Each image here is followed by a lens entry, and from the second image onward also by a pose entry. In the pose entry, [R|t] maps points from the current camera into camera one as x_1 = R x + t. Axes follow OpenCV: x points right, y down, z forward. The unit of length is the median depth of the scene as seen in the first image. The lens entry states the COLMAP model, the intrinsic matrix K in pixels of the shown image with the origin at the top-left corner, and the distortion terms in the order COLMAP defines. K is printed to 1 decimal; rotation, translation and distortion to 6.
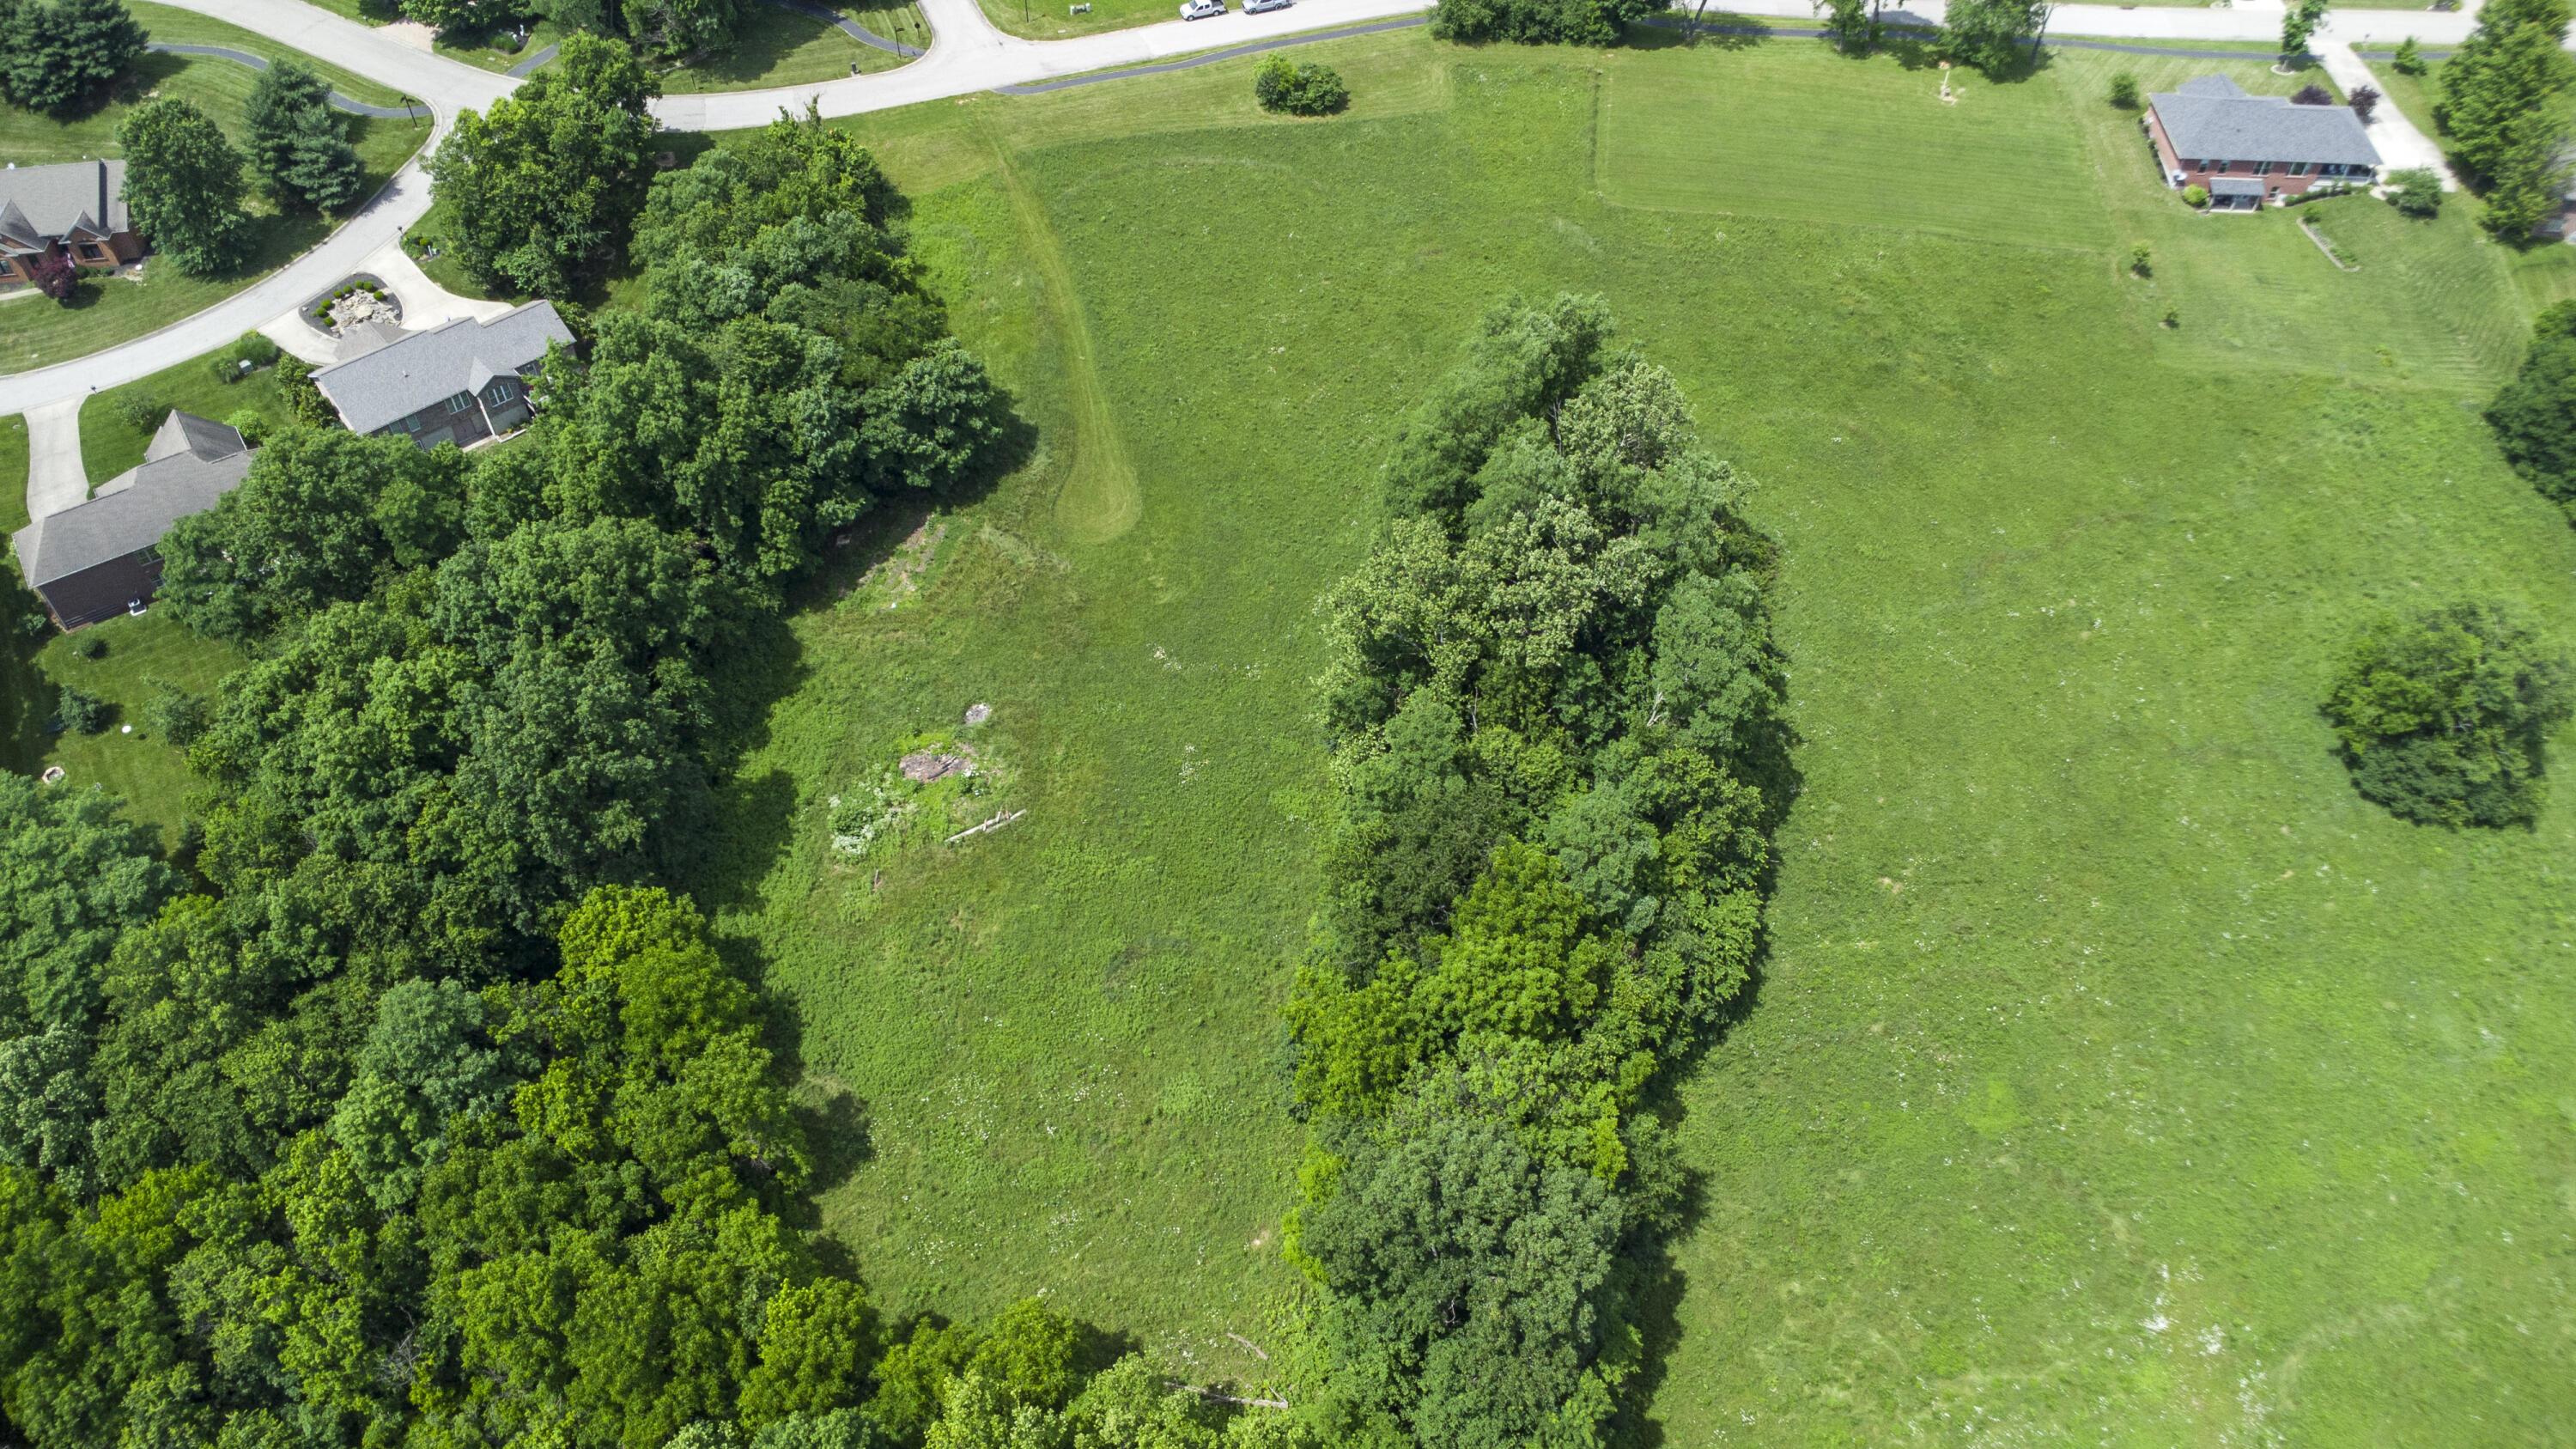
lens RADIAL K [[1766.5, 0, 1297.0], [0, 1766.5, 675.6], [0, 0, 1]] dist [0.039026, -0.050157]
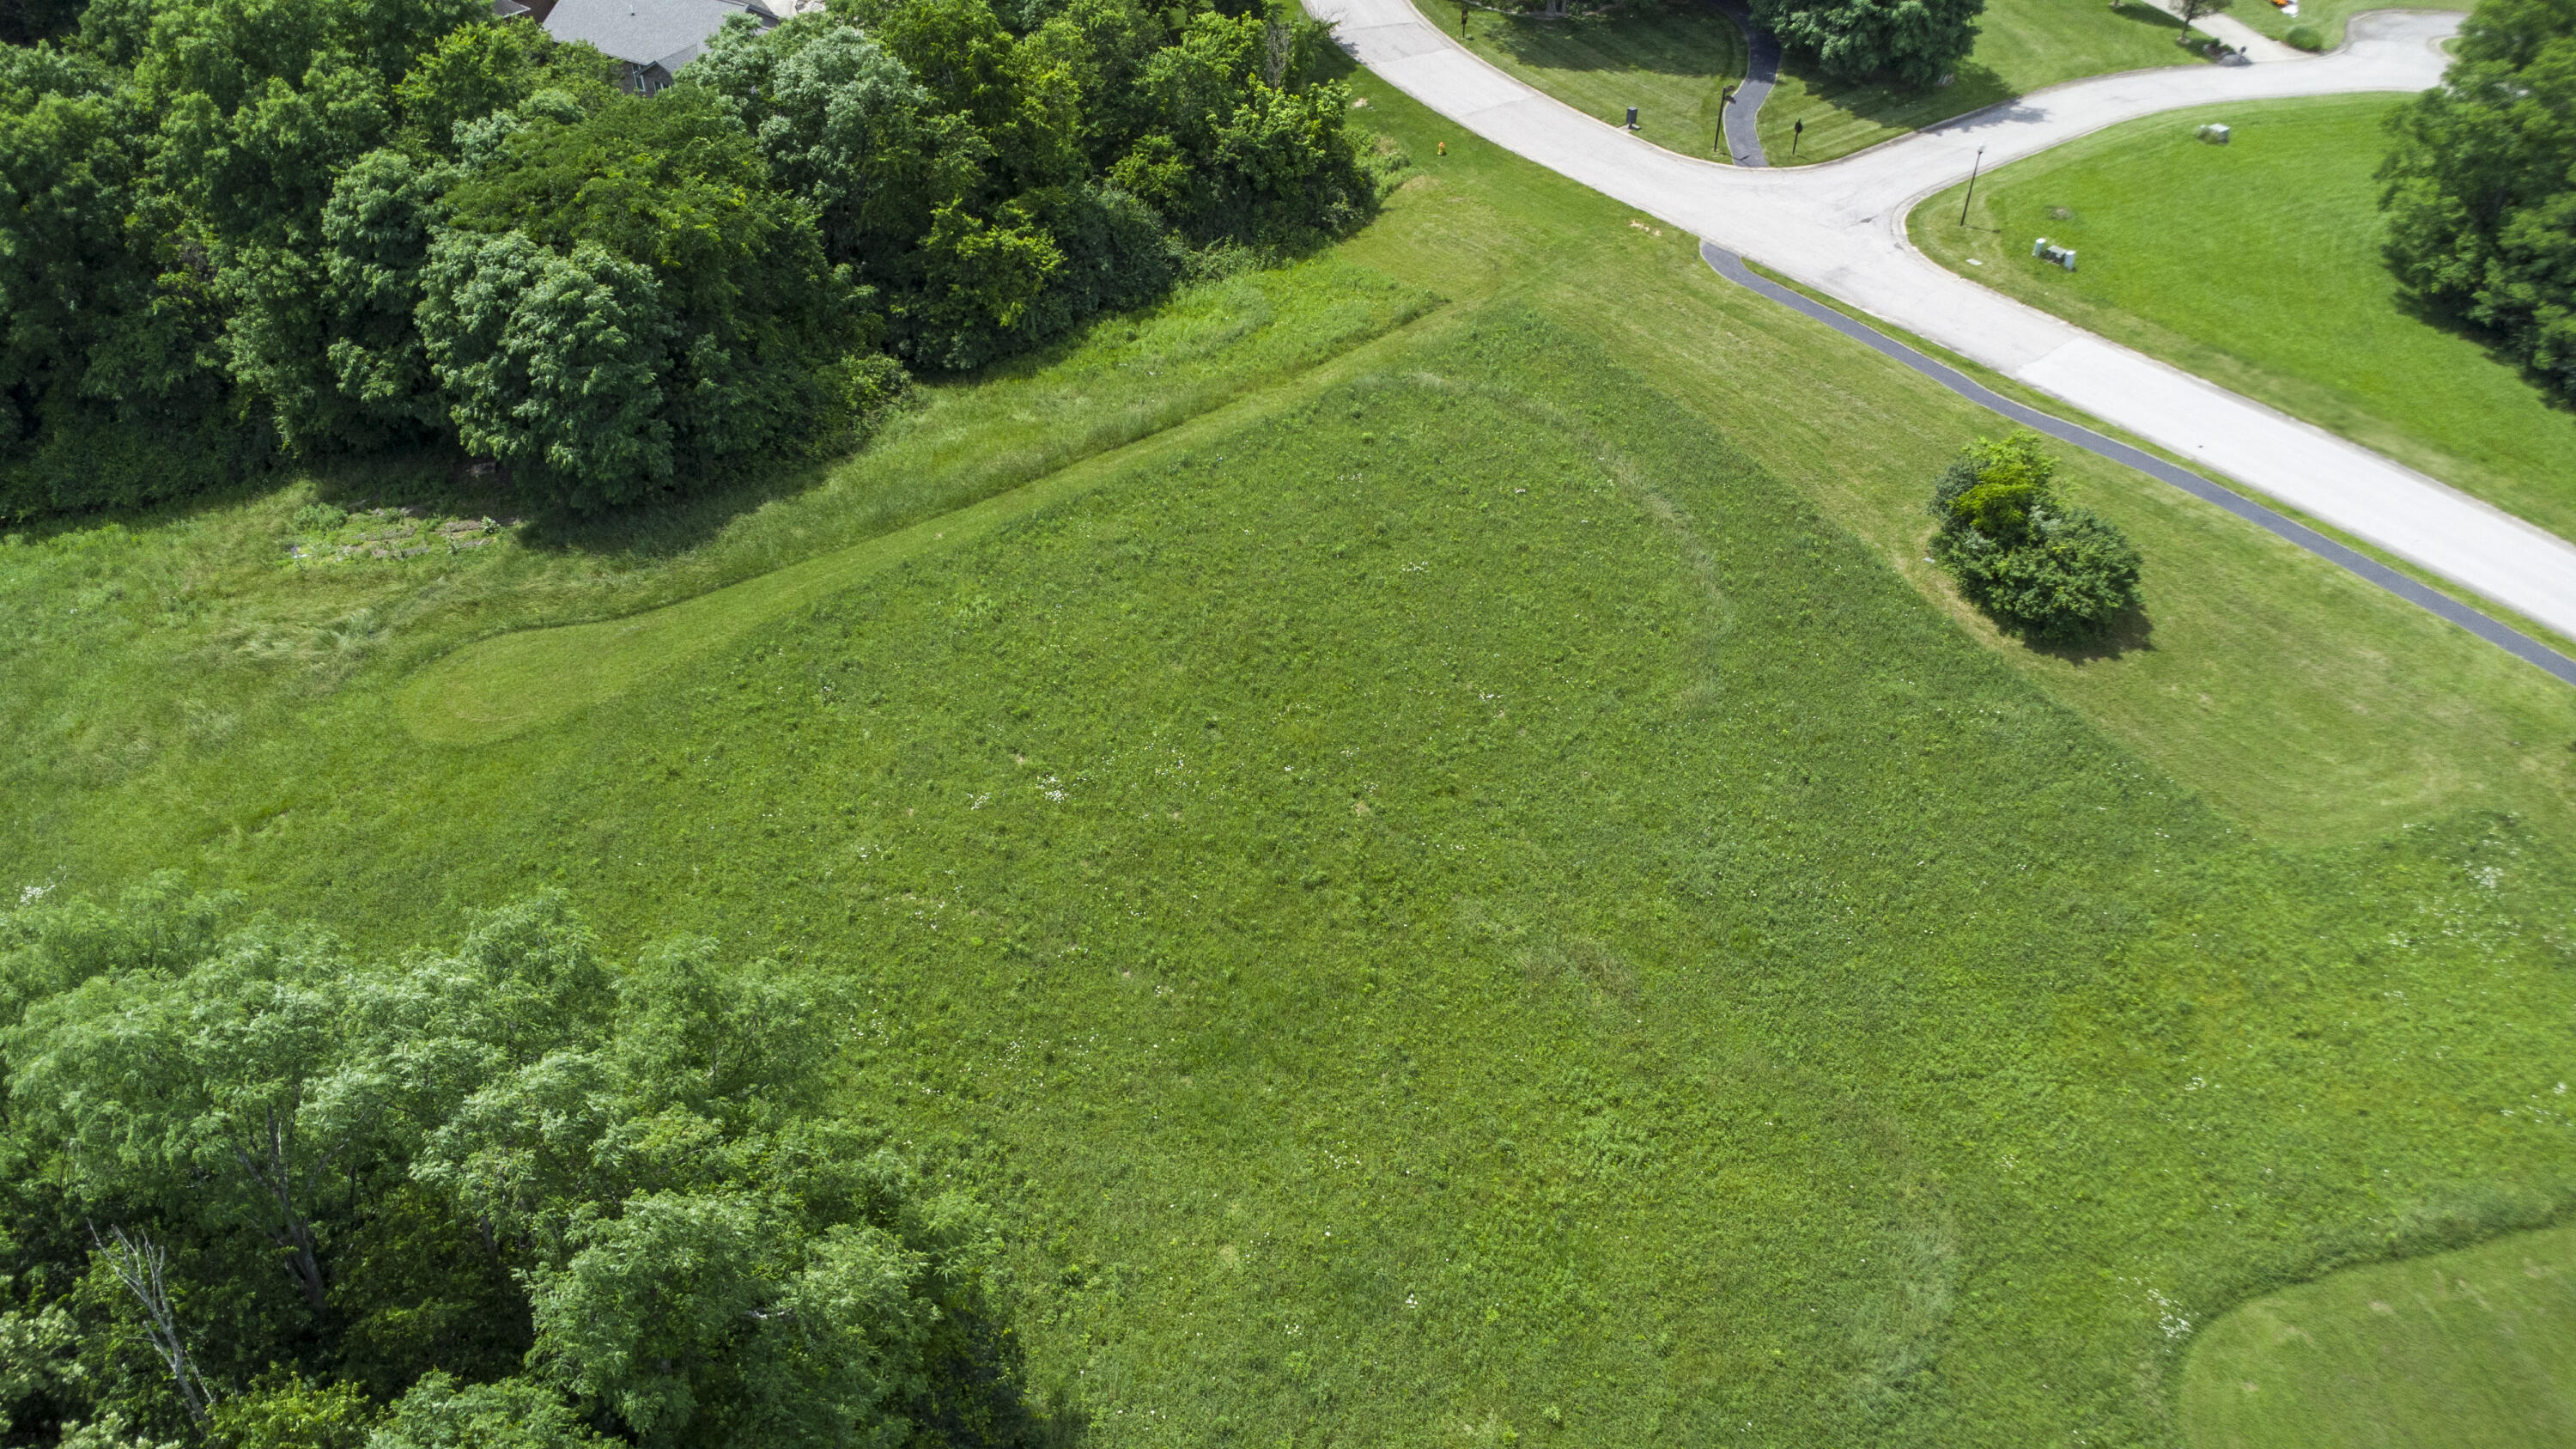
lens RADIAL K [[1766.5, 0, 1297.0], [0, 1766.5, 675.6], [0, 0, 1]] dist [0.039026, -0.050157]
pose [[0.341481, 0.603153, -0.720831, 0.289389], [-0.715372, 0.664228, 0.216896, -0.343337], [0.609617, 0.441597, 0.658300, 0.805710]]
